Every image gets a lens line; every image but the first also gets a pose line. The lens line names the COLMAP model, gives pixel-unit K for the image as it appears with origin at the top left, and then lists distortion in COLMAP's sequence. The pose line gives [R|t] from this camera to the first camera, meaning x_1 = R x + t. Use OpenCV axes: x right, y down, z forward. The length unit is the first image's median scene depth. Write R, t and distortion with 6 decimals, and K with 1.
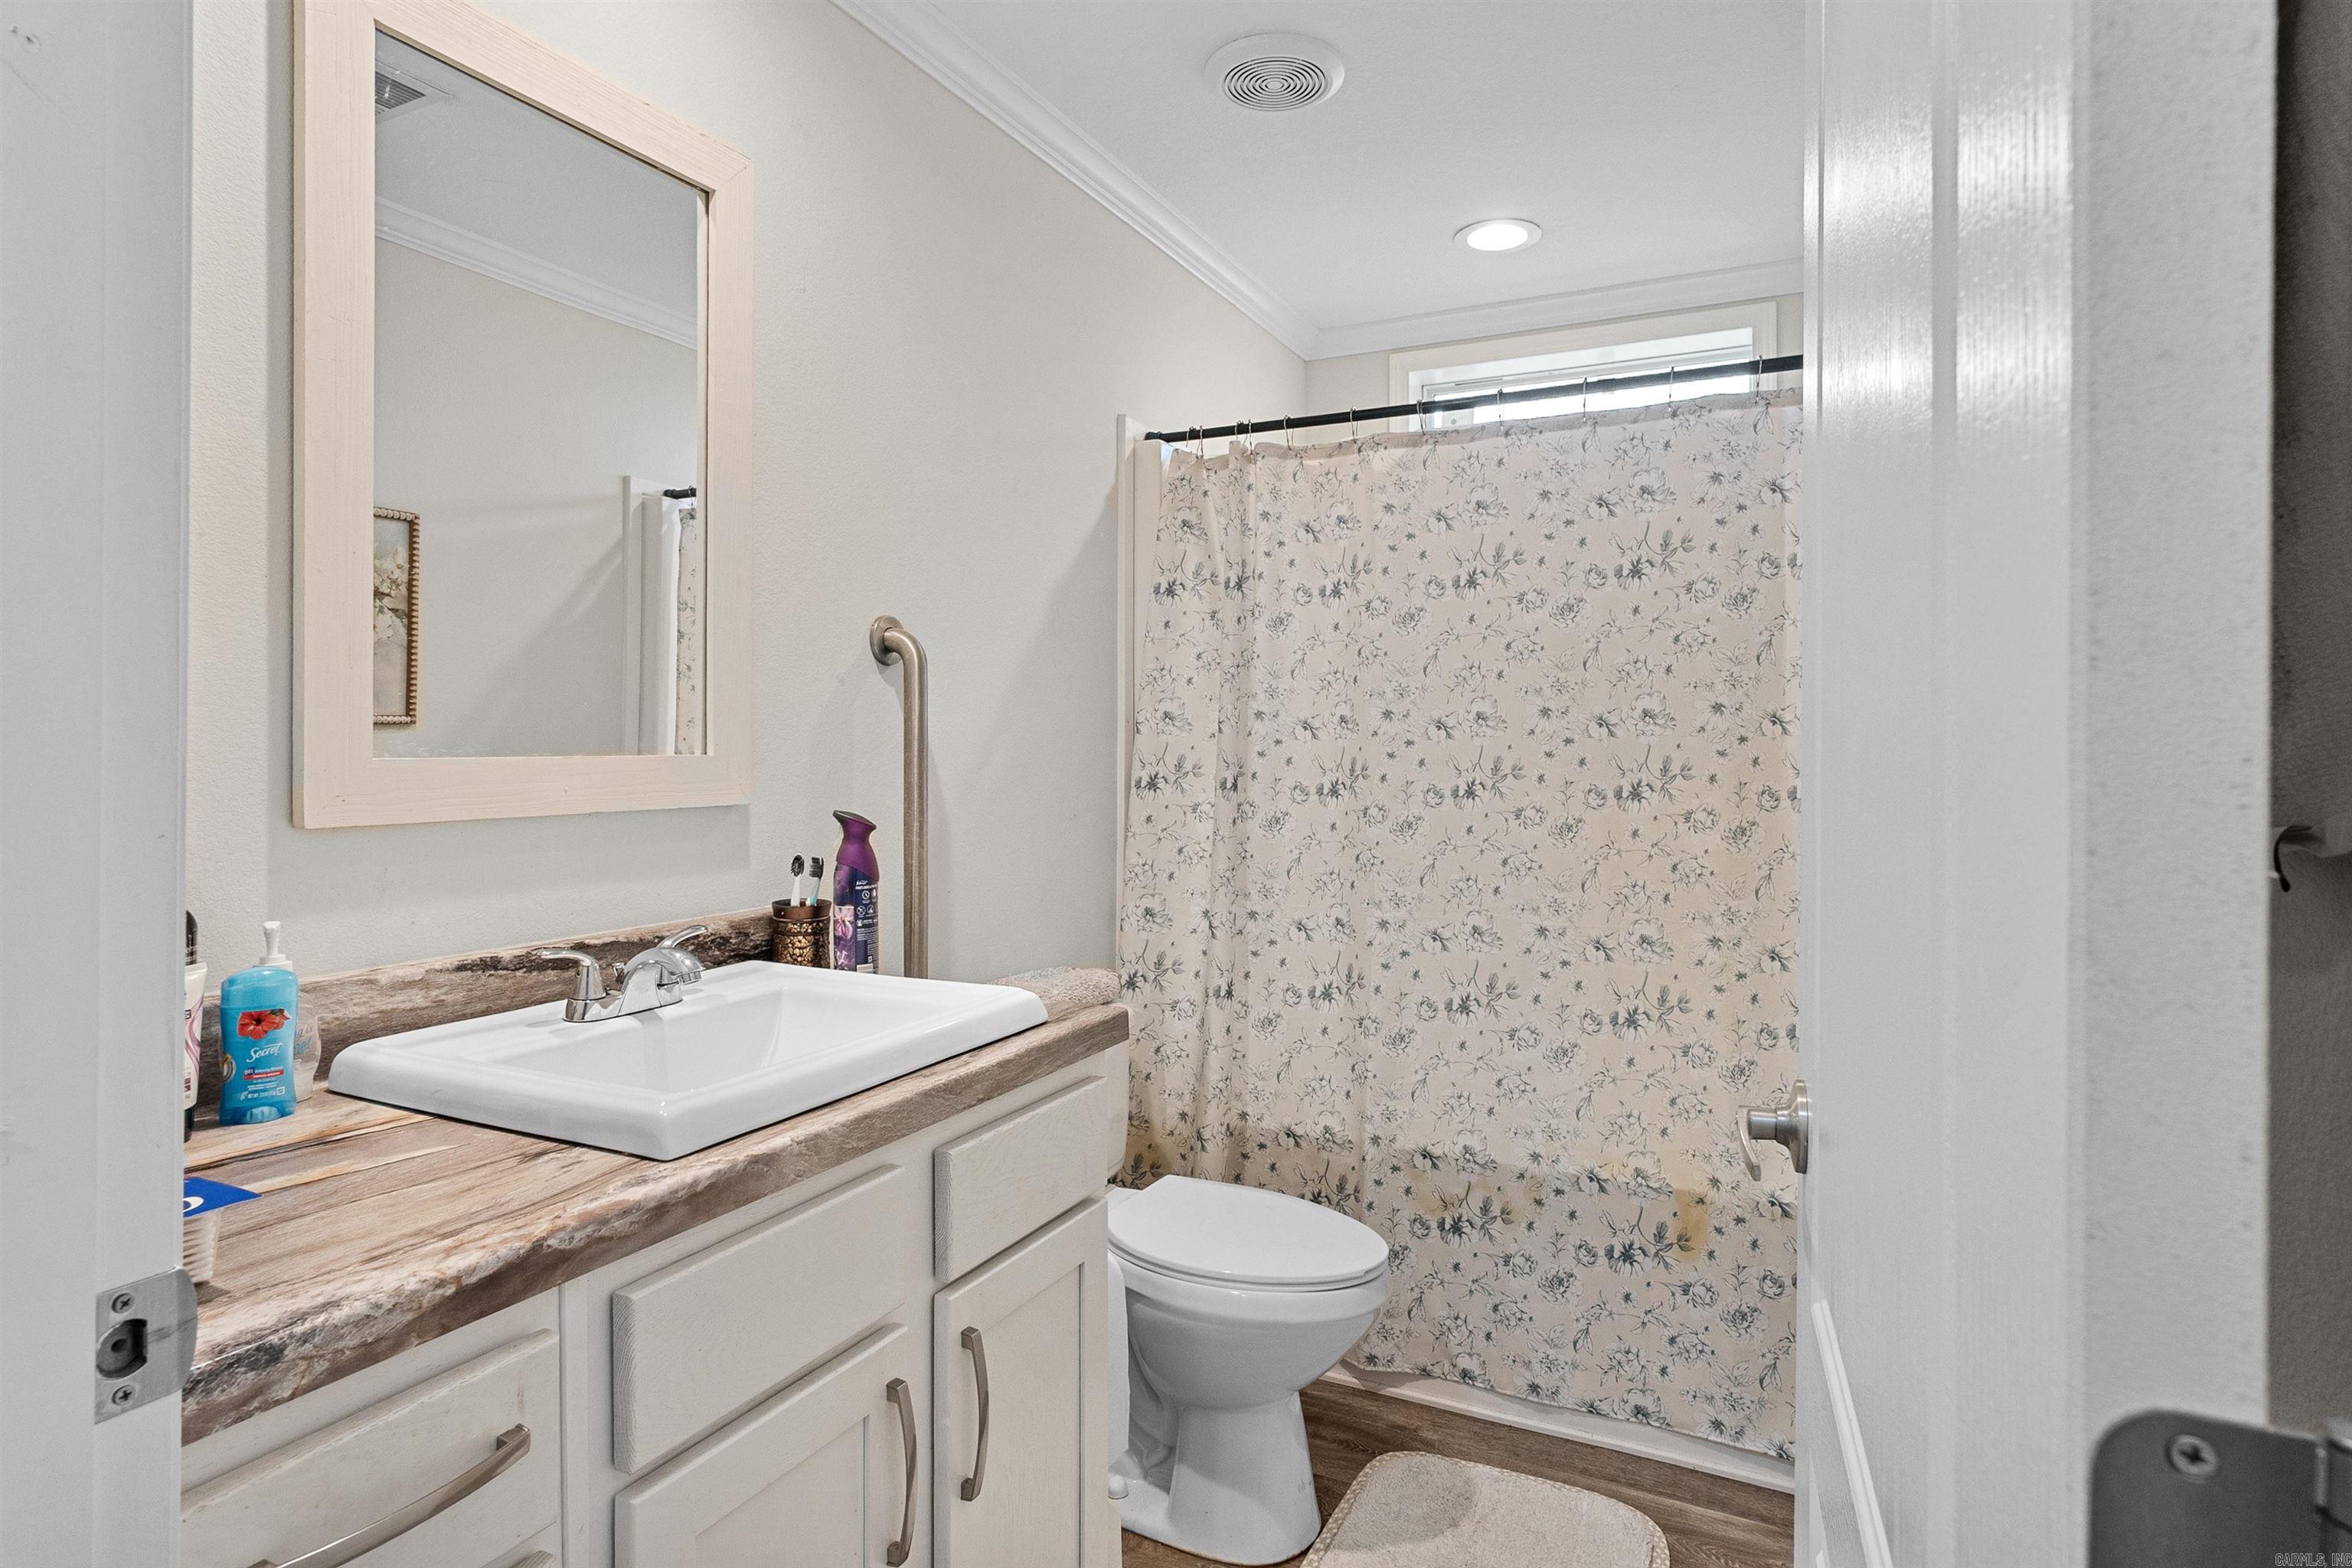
lens RADIAL K [[1264.5, 0, 1172.7], [0, 1264.5, 778.0], [0, 0, 1]] dist [-0.009537, 0.004617]
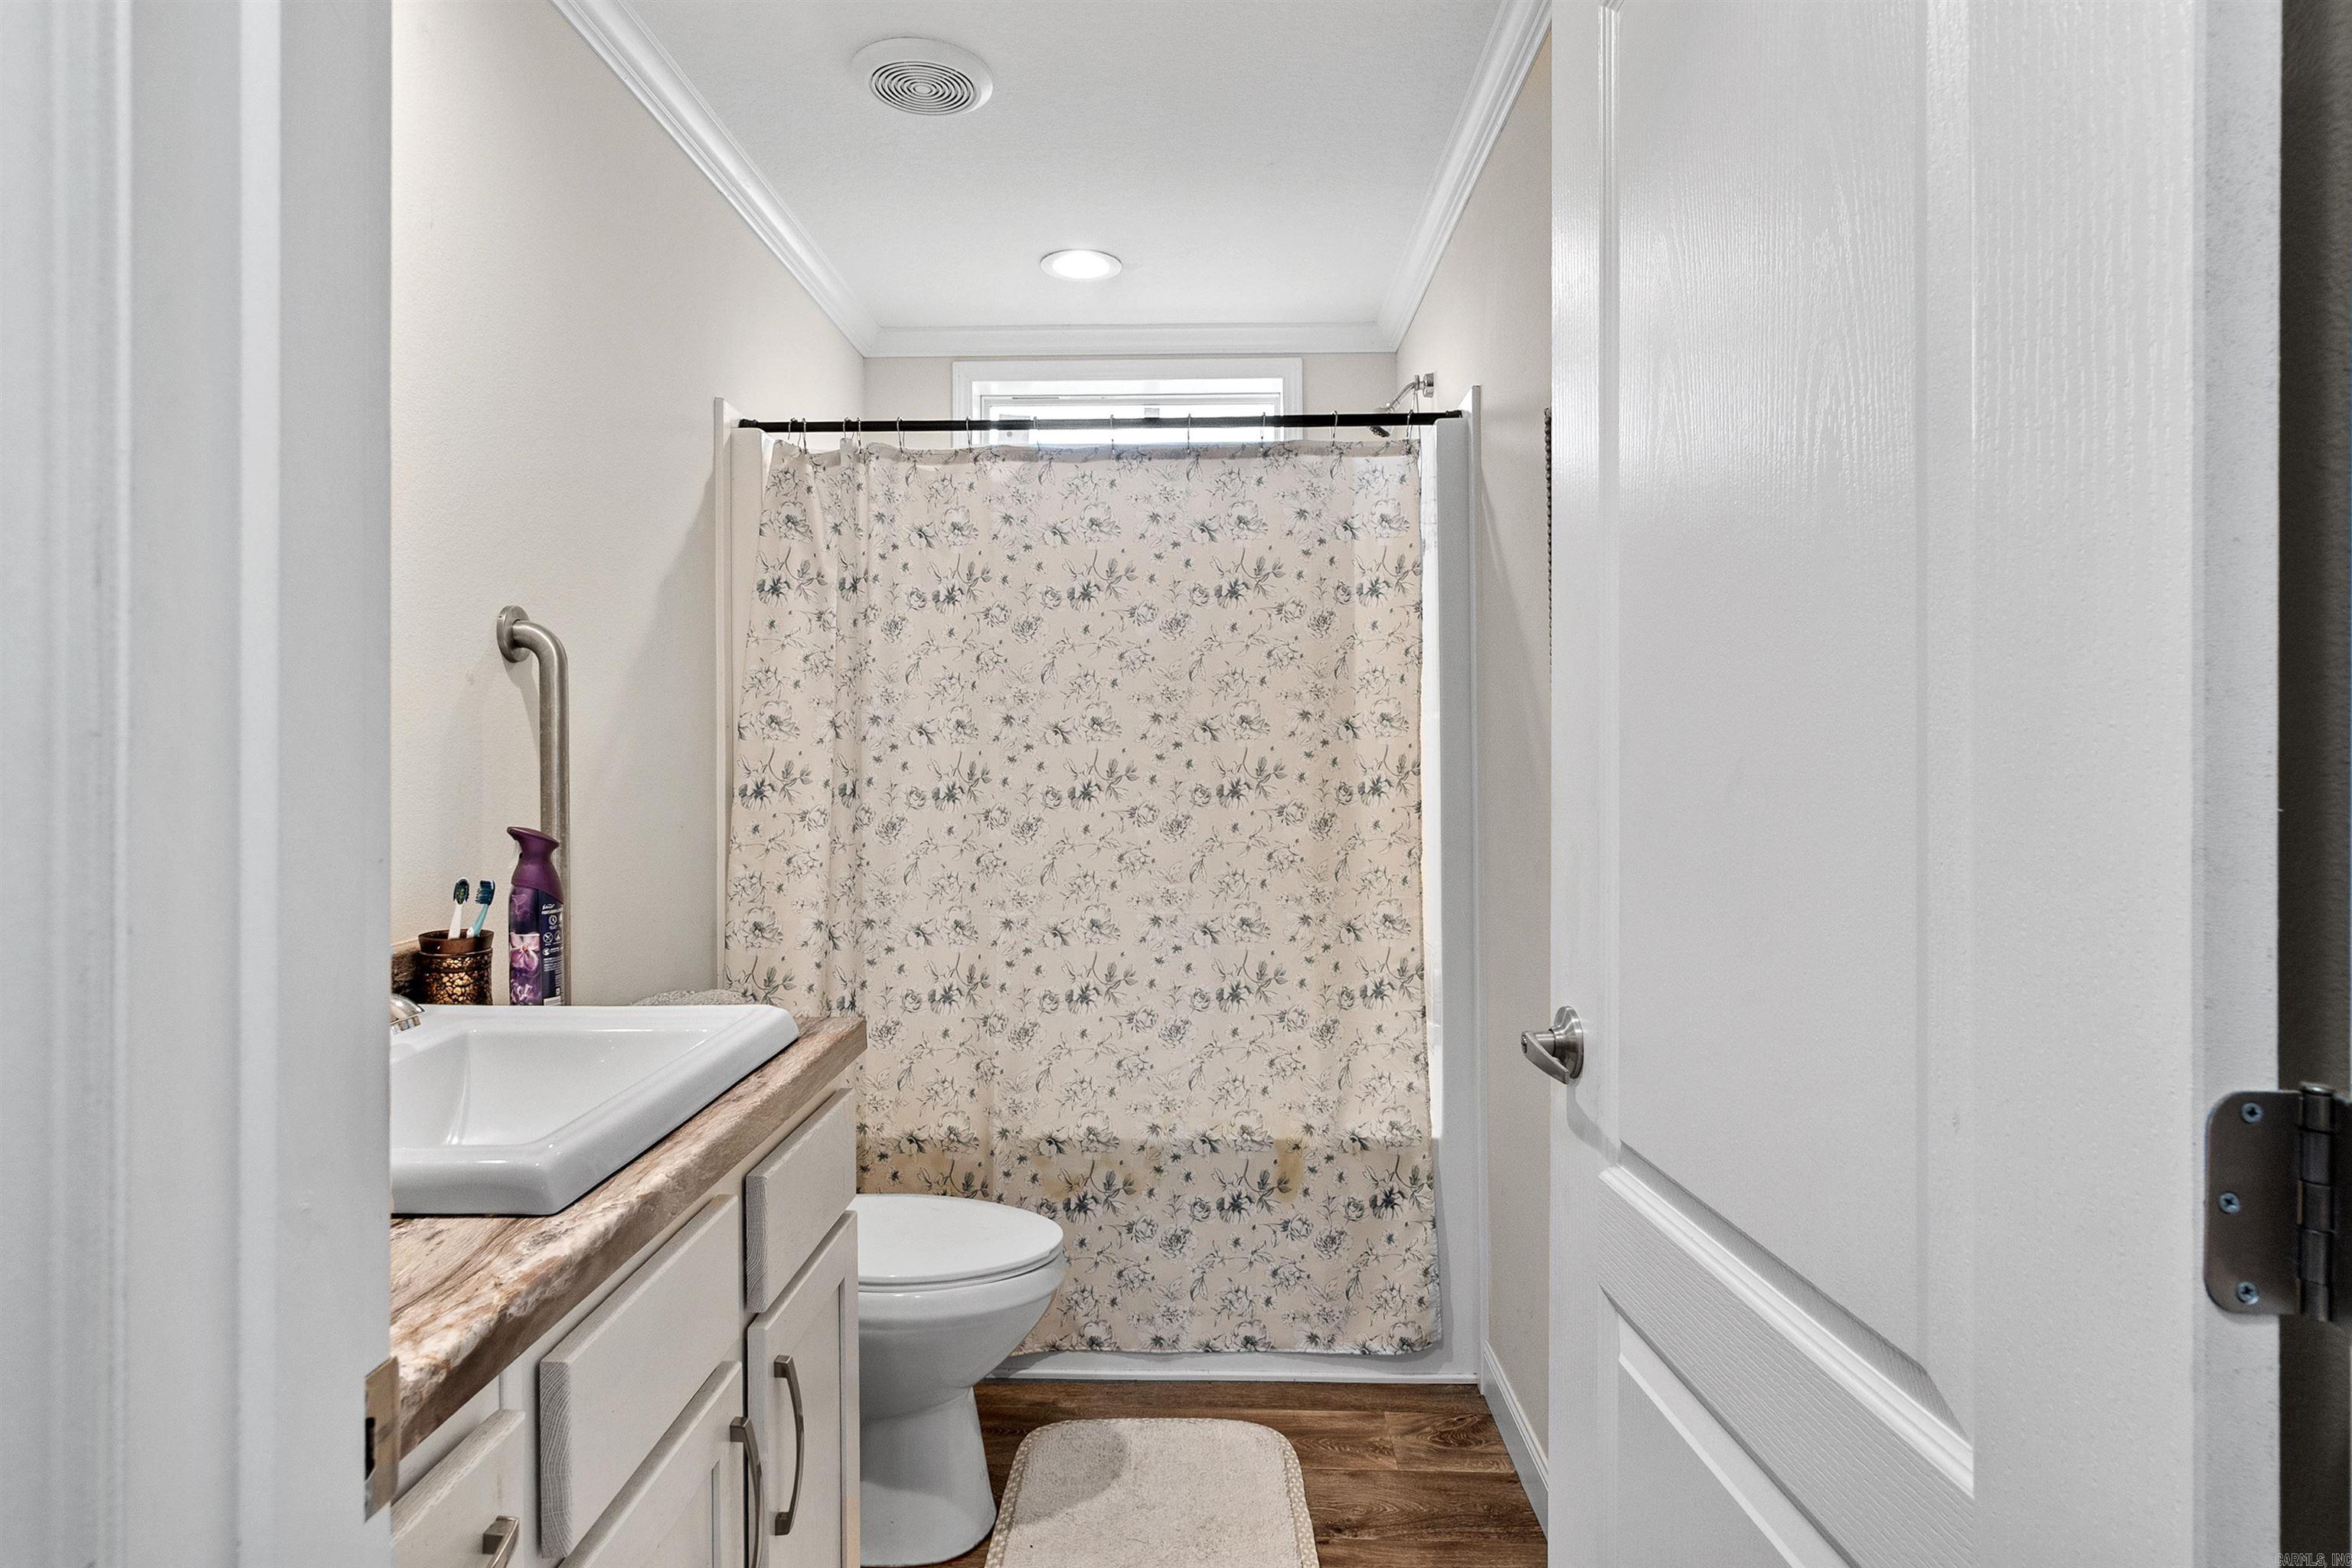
lens RADIAL K [[1264.5, 0, 1222.1], [0, 1264.5, 794.0], [0, 0, 1]] dist [-0.009537, 0.004617]
pose [[0.904574, -0.020653, 0.425815, -0.125330], [0.016789, 0.999777, 0.012826, -0.000118], [-0.425985, -0.004453, 0.904719, -0.006127]]
